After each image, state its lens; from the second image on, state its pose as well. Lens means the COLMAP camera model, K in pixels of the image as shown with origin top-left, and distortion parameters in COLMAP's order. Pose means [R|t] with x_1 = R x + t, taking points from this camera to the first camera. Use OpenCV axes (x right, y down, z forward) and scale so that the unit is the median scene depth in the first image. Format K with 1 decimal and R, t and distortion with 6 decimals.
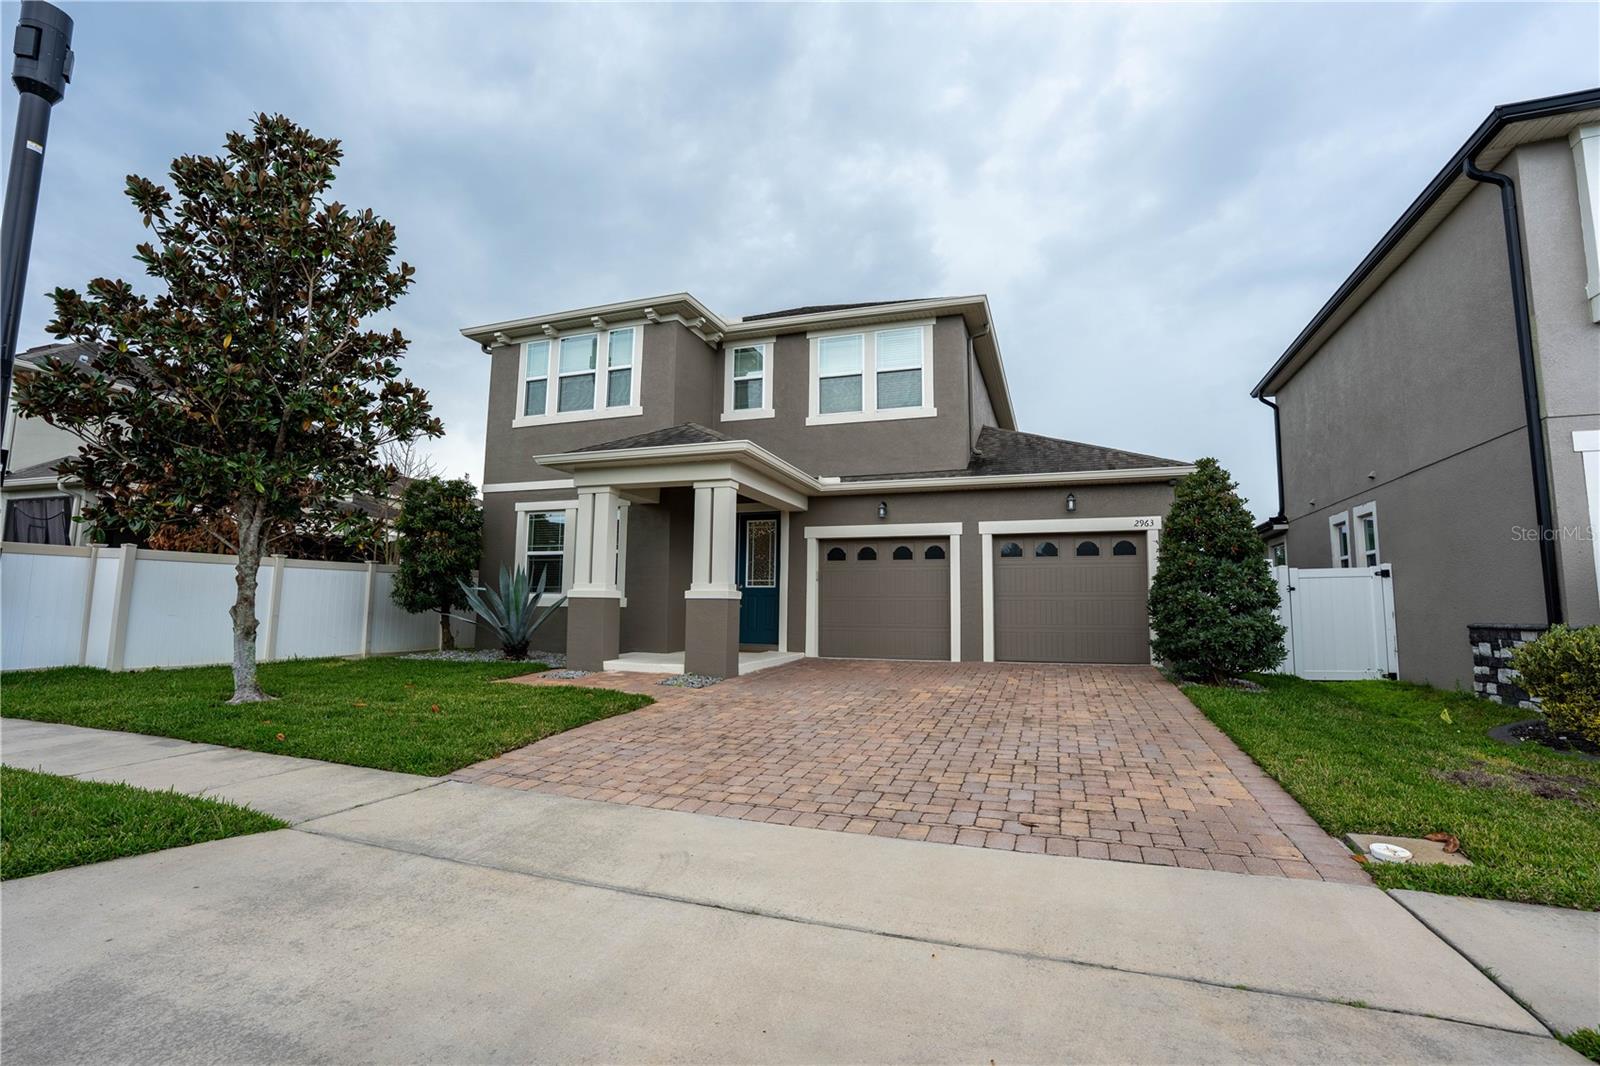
lens RADIAL K [[740.7, 0, 800.0], [0, 740.7, 533.0], [0, 0, 1]] dist [-0.057978, -0.000150]
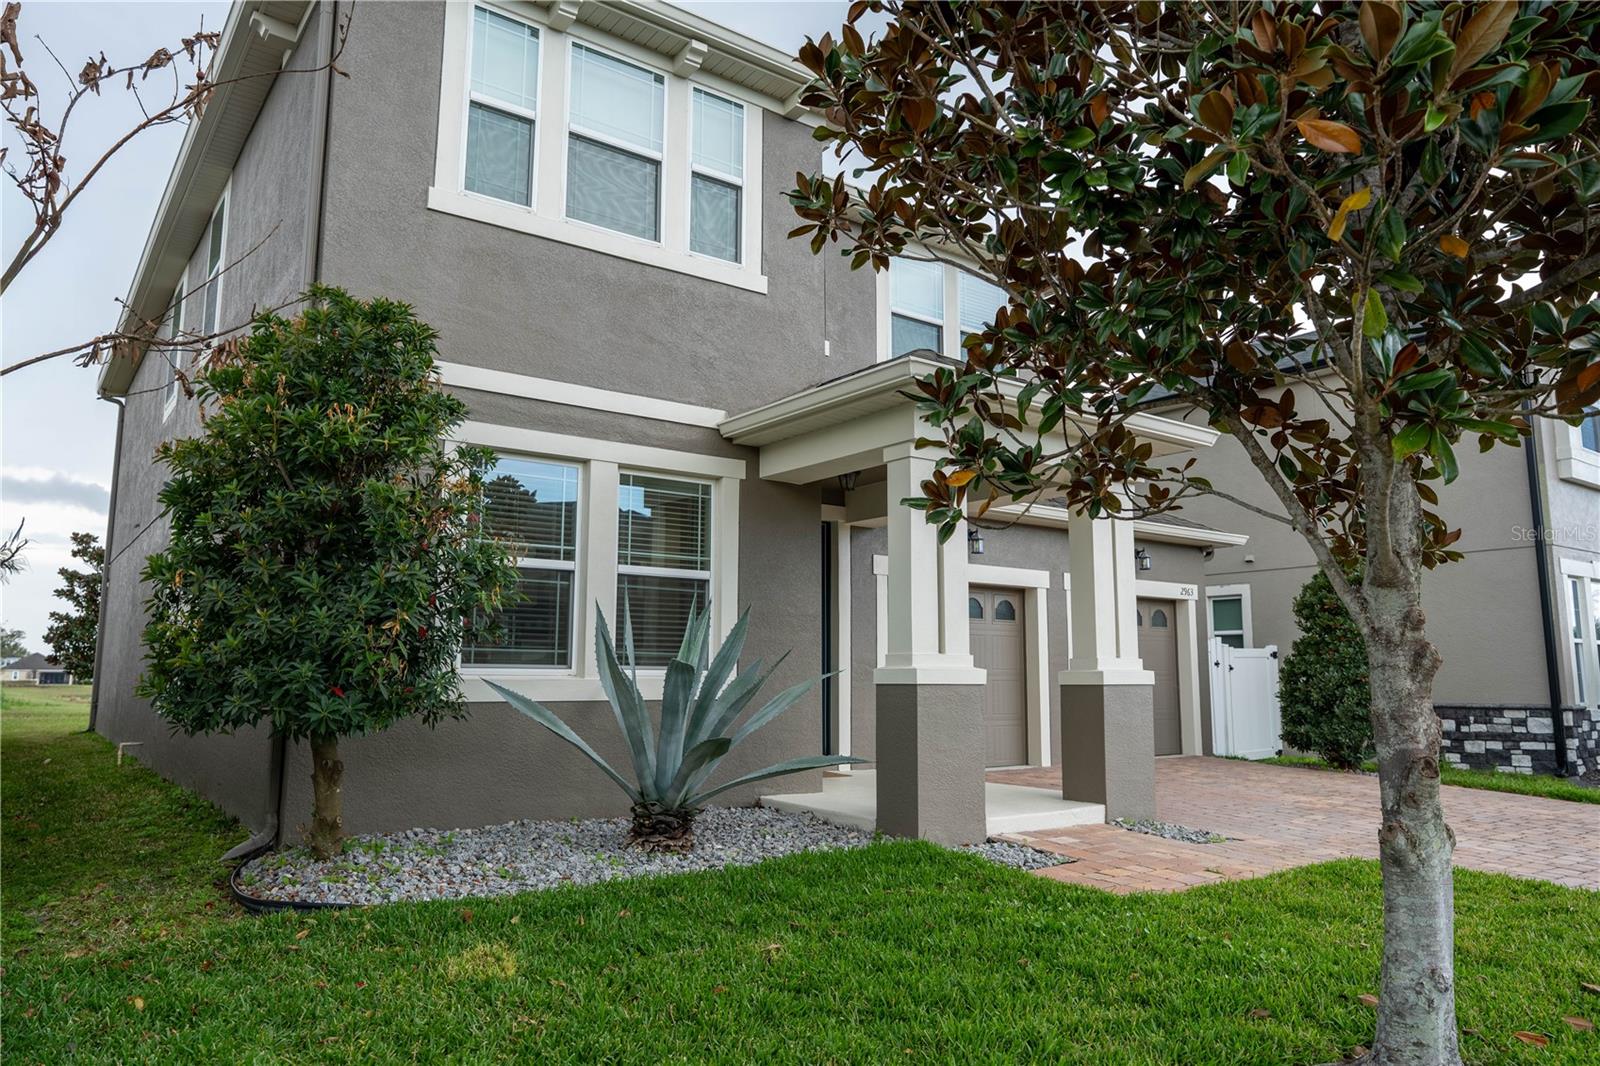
lens RADIAL K [[1082.3, 0, 800.0], [0, 1082.3, 533.0], [0, 0, 1]] dist [-0.024588, -0.000994]
pose [[0.557085, 0.105031, 0.823787, -0.765154], [-0.085621, 0.993948, -0.068825, 0.040251], [-0.826030, -0.032192, 0.562707, 0.585442]]
